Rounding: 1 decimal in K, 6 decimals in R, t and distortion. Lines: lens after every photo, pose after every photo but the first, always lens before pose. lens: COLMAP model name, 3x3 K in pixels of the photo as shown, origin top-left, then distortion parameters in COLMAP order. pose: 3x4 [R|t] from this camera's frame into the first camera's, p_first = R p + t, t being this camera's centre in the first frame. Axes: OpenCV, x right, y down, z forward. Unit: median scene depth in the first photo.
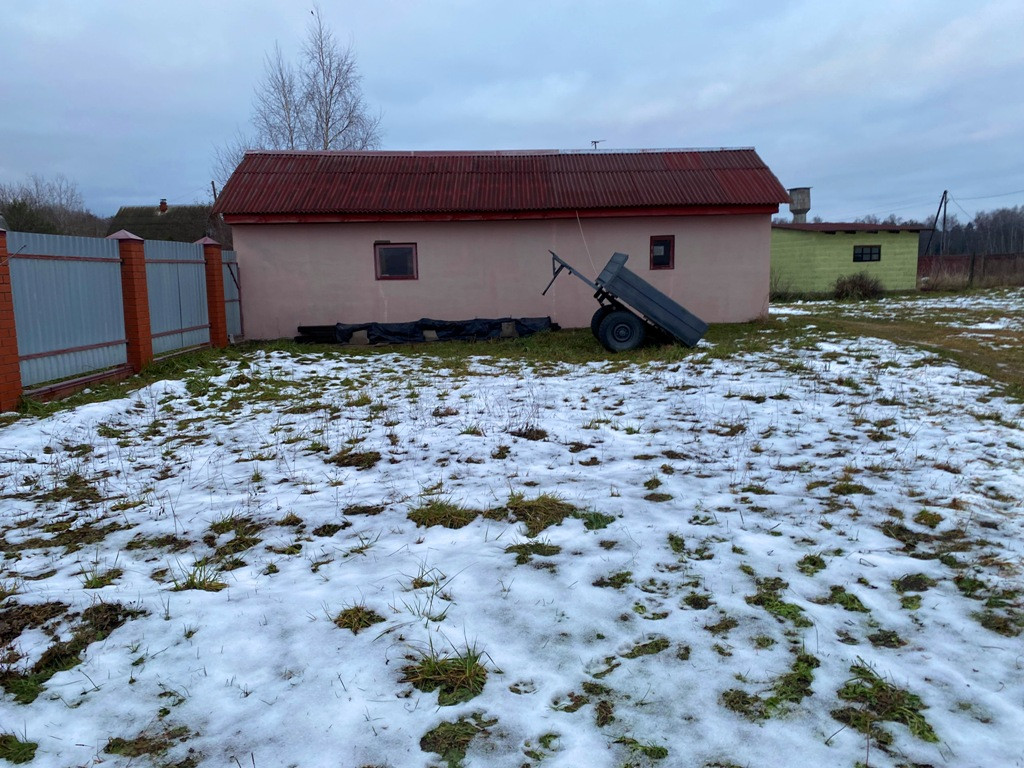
lens RADIAL K [[770.7, 0, 512.0], [0, 770.7, 384.0], [0, 0, 1]] dist [0.048637, -0.064060]
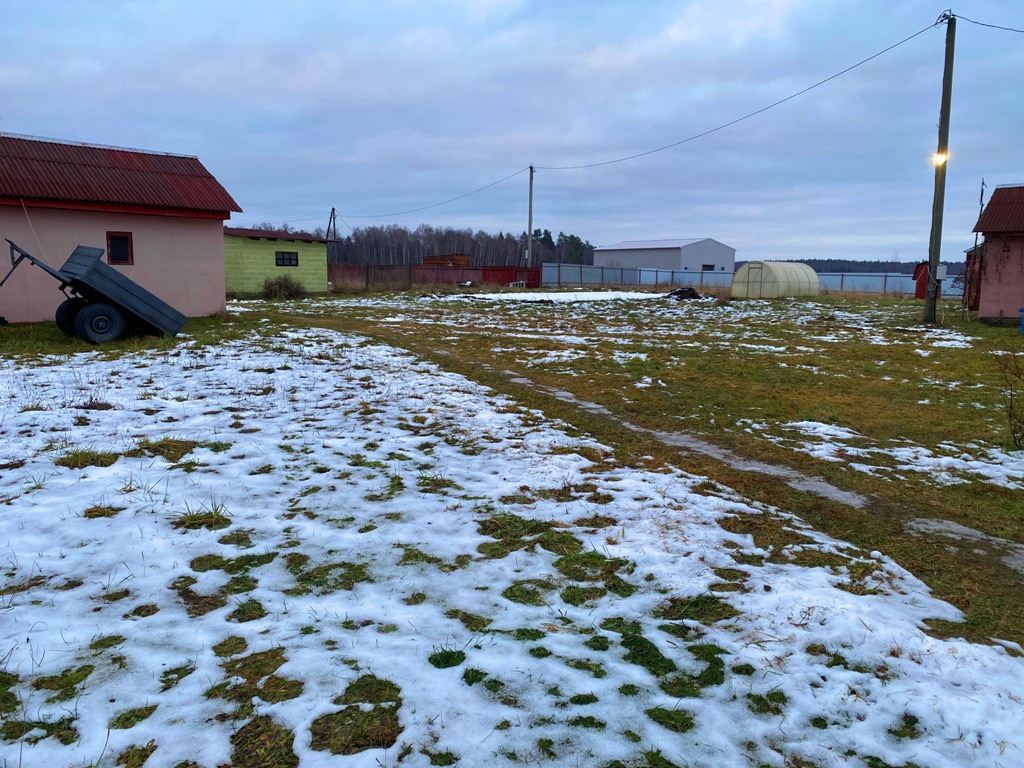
lens RADIAL K [[770.7, 0, 512.0], [0, 770.7, 384.0], [0, 0, 1]] dist [0.048637, -0.064060]
pose [[0.741318, -0.059784, 0.668486, -0.174806], [0.061430, 0.997888, 0.021120, 0.028605], [-0.668337, 0.025408, 0.743425, -0.157180]]
